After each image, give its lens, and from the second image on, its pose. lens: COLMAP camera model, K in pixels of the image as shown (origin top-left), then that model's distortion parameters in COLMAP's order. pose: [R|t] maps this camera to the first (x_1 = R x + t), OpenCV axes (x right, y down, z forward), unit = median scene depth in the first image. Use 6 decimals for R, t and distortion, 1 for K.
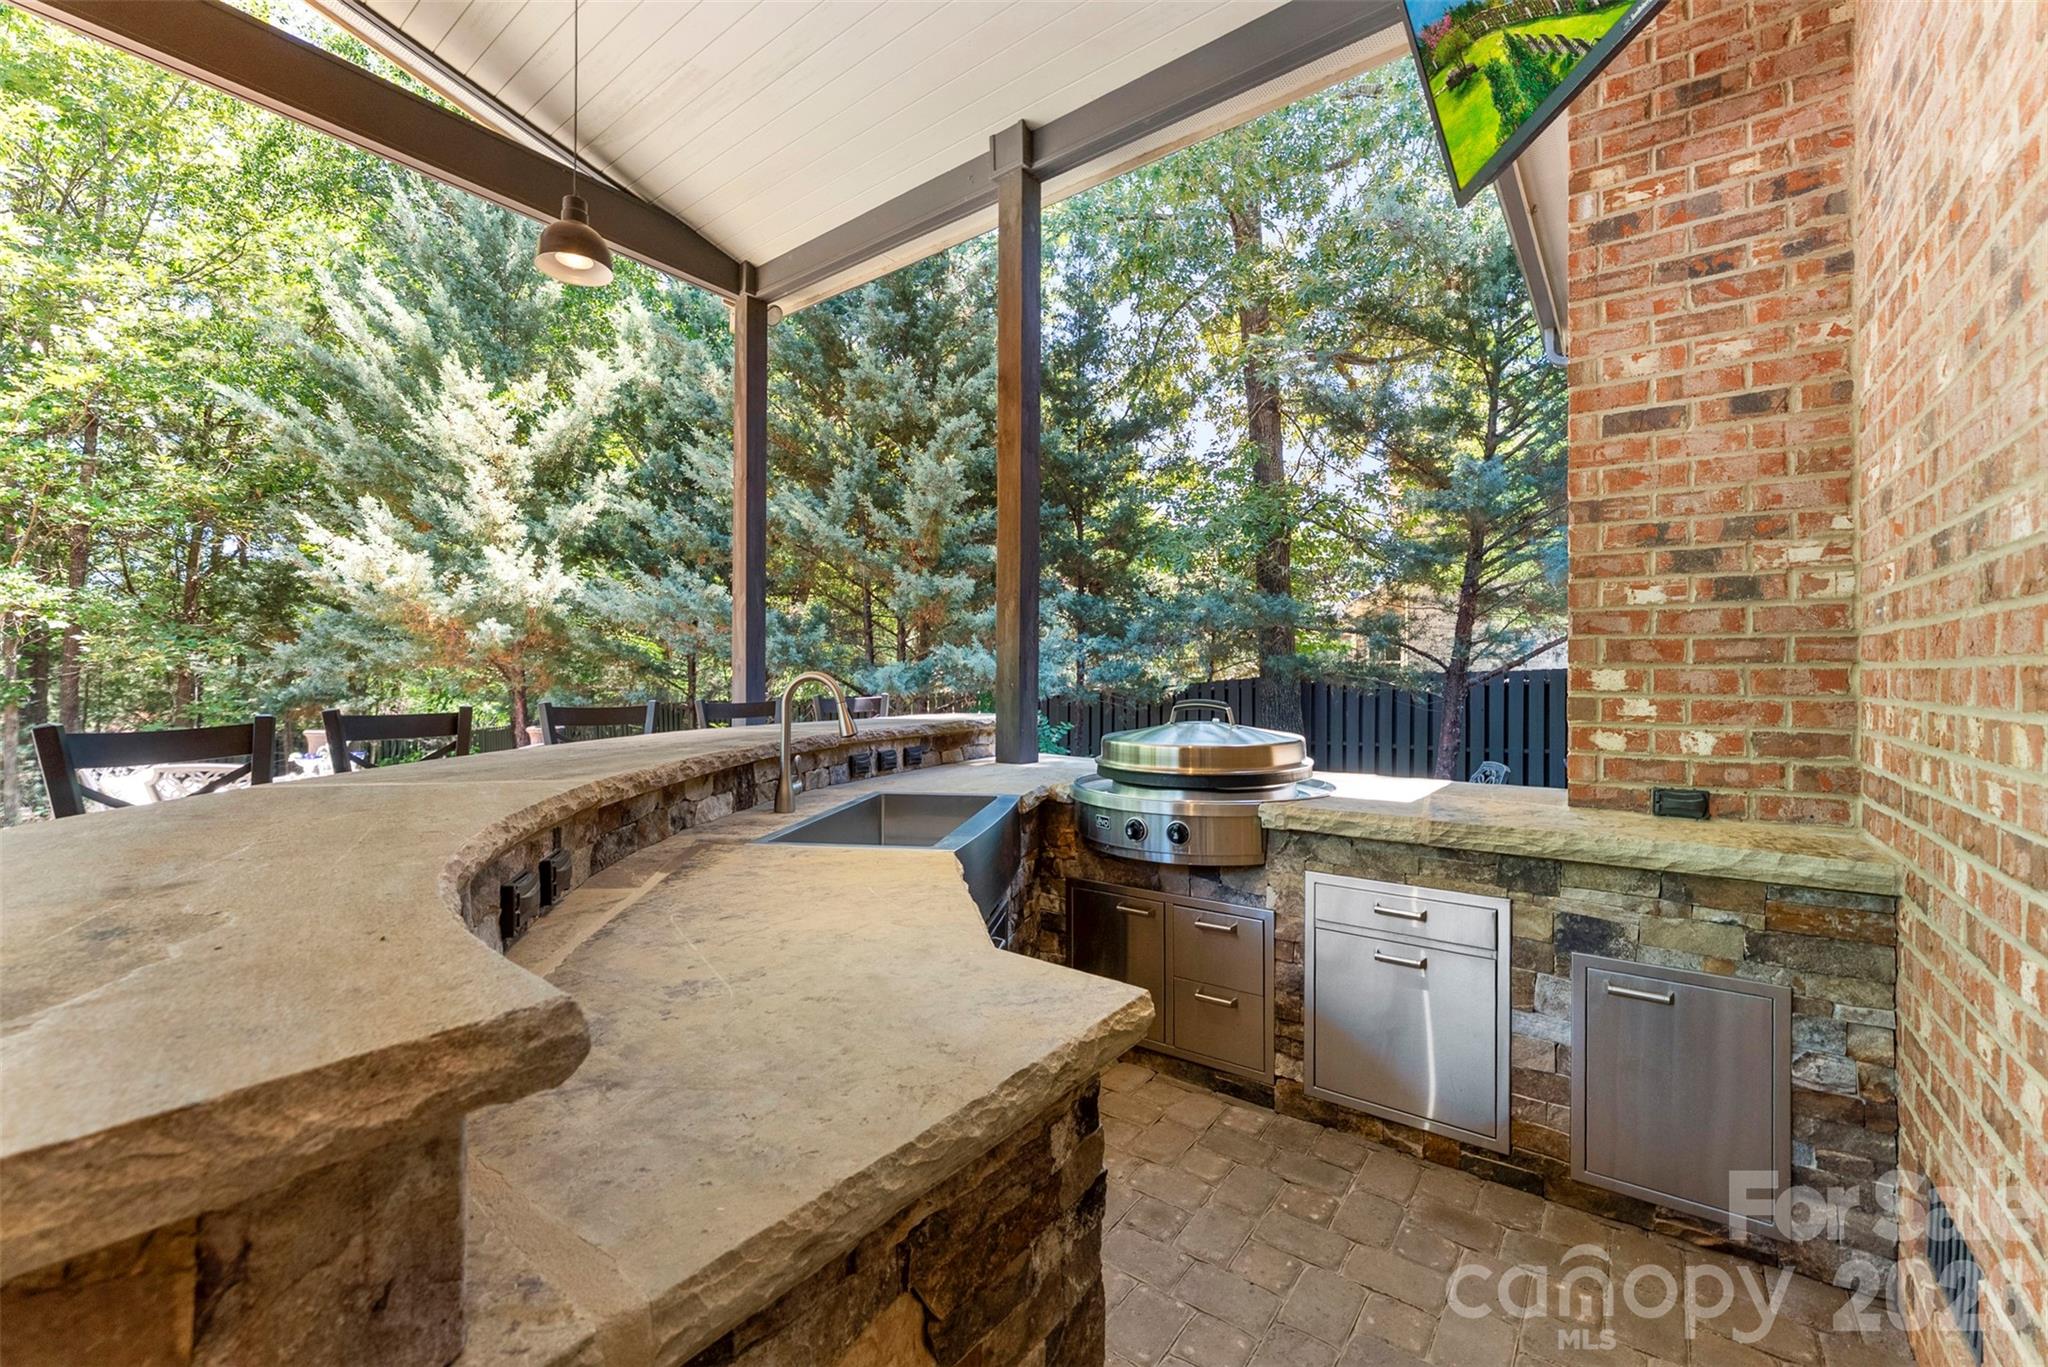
lens RADIAL K [[820.9, 0, 1035.0], [0, 820.9, 681.1], [0, 0, 1]] dist [-0.018581, 0.002860]
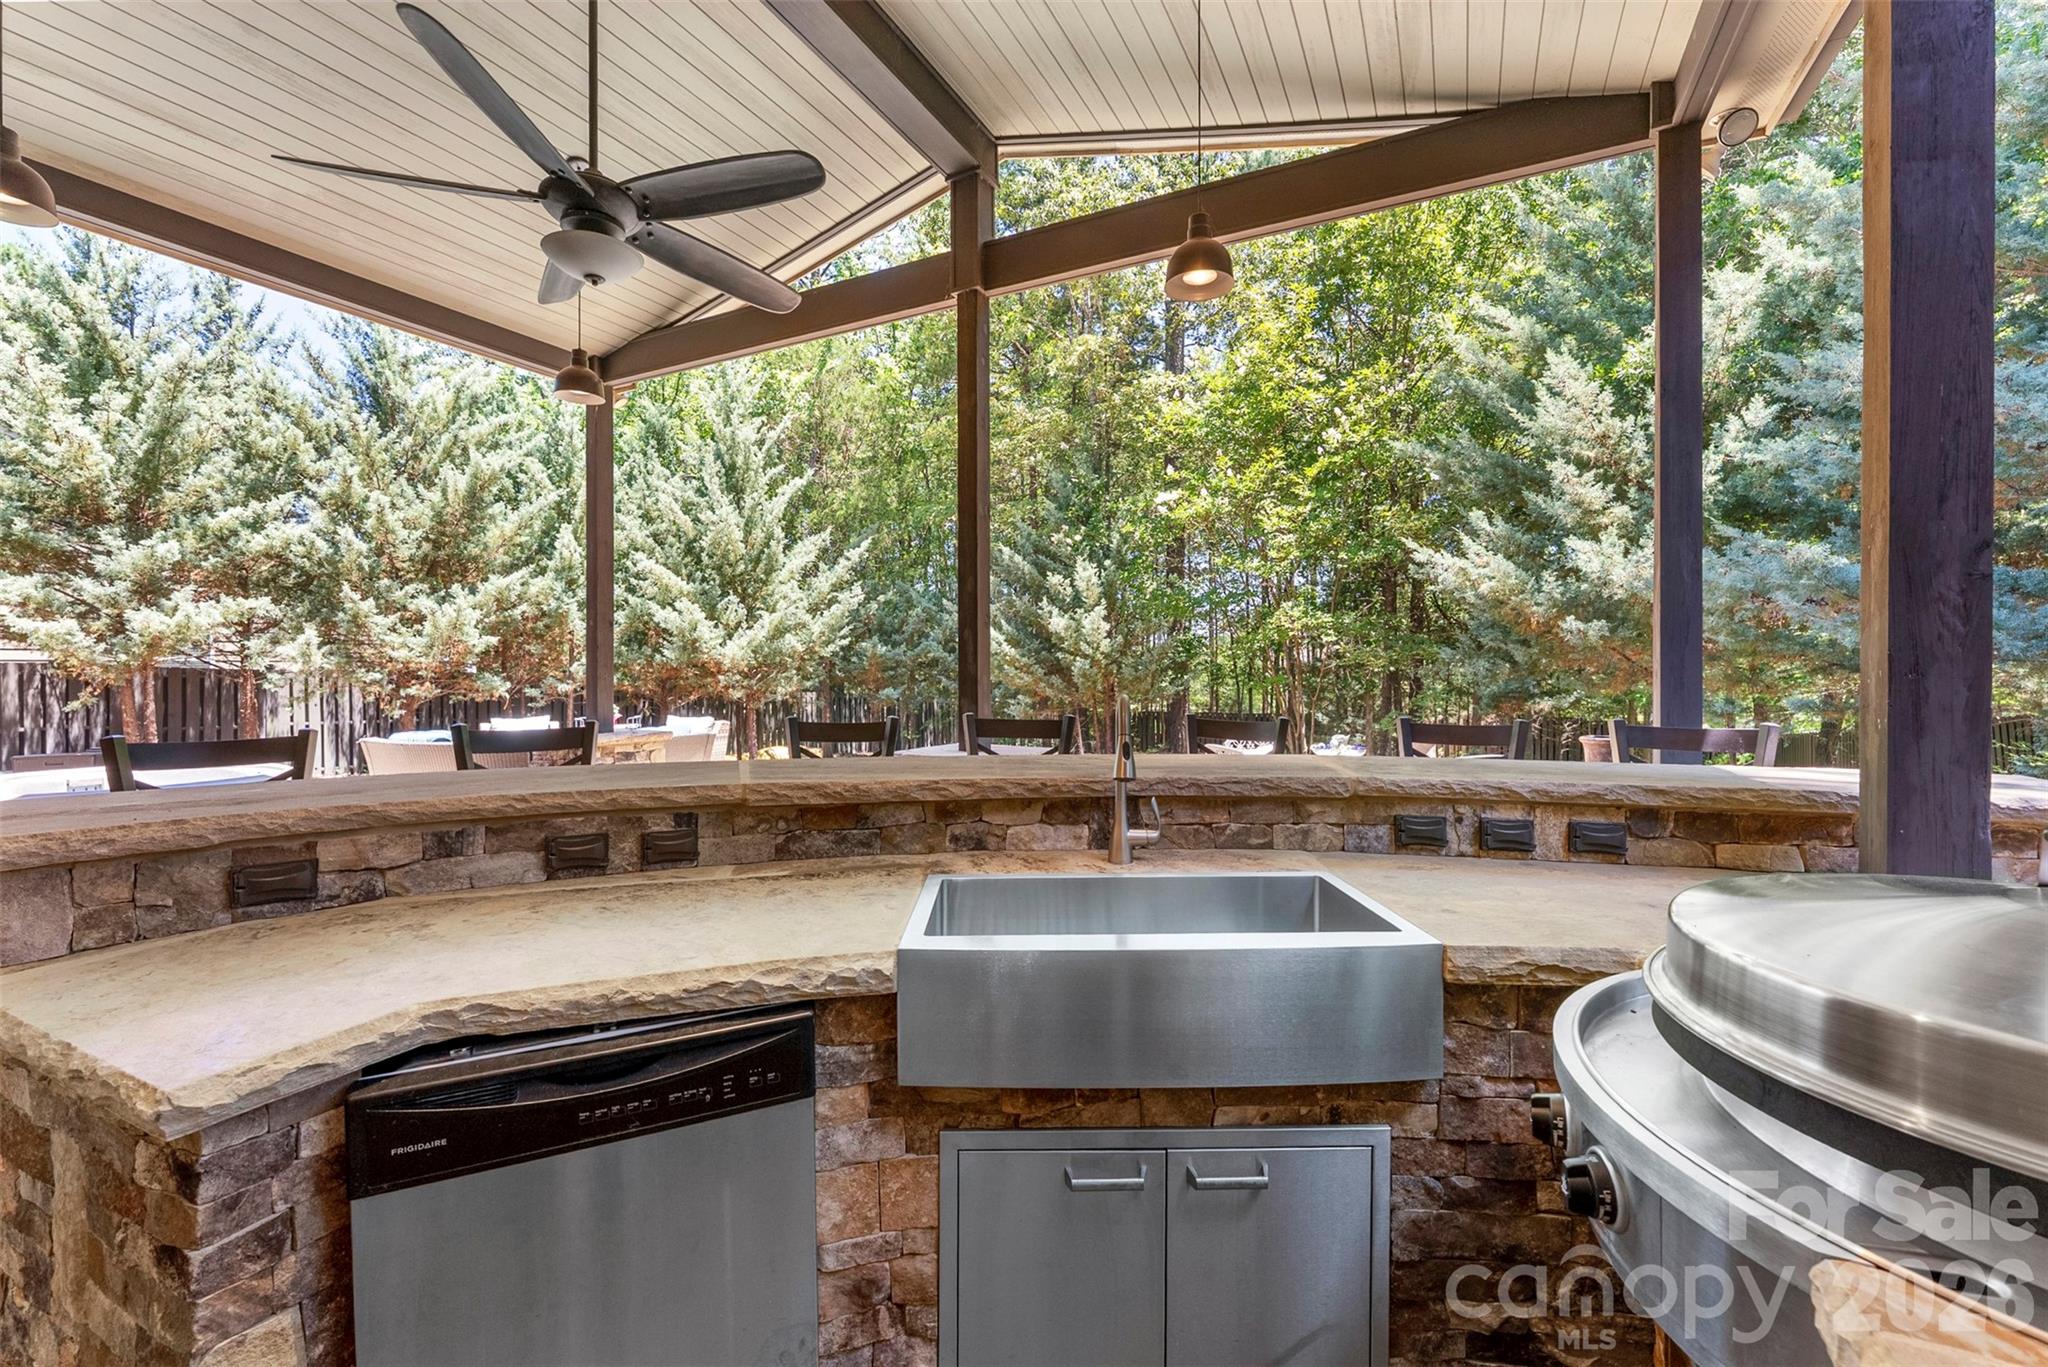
lens RADIAL K [[820.9, 0, 1028.9], [0, 820.9, 674.5], [0, 0, 1]] dist [-0.018581, 0.002860]
pose [[0.165796, 0.004340, -0.986151, 0.244840], [-0.002470, 0.999989, 0.003985, -0.016261], [0.986157, 0.001775, 0.165805, 0.384425]]
